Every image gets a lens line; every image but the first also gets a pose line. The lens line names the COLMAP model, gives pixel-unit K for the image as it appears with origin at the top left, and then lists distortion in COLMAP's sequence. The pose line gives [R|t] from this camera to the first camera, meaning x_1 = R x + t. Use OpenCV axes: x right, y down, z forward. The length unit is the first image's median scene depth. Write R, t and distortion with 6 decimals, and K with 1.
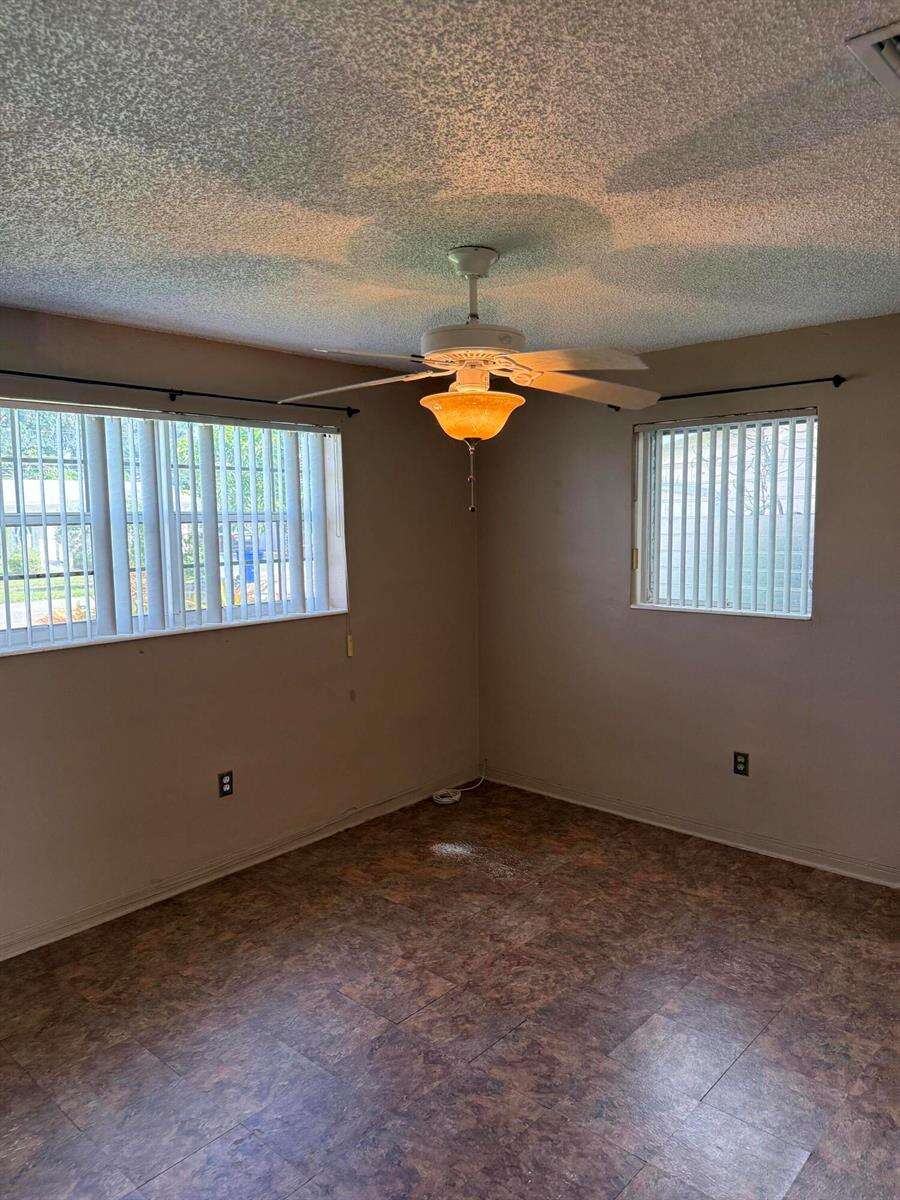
lens RADIAL K [[844.2, 0, 451.3], [0, 844.2, 604.7], [0, 0, 1]] dist [0.104562, -0.139277]
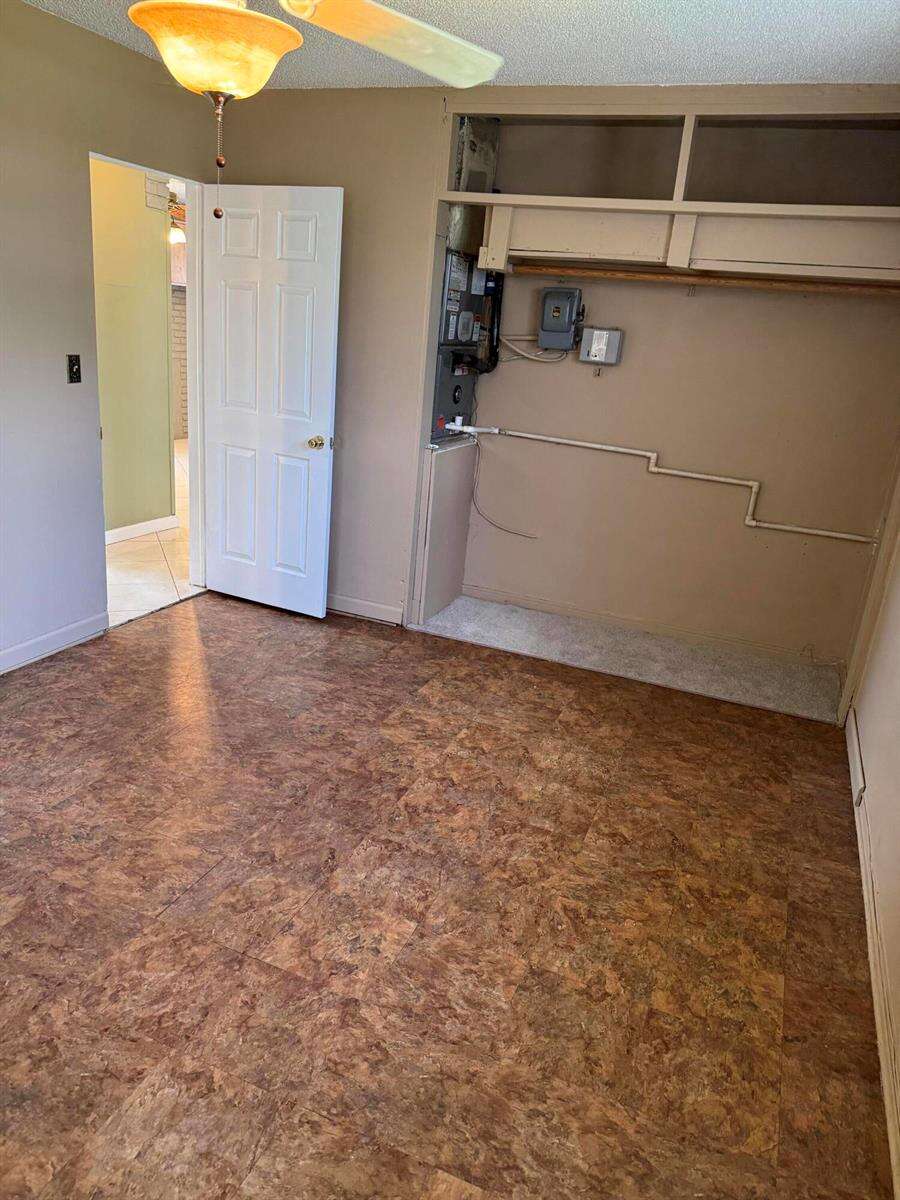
lens RADIAL K [[844.2, 0, 451.3], [0, 844.2, 604.7], [0, 0, 1]] dist [0.104562, -0.139277]
pose [[-0.937931, 0.051110, -0.343036, 0.081454], [-0.102040, 0.904638, 0.413784, -0.117545], [0.331472, 0.423104, -0.843273, 1.497999]]
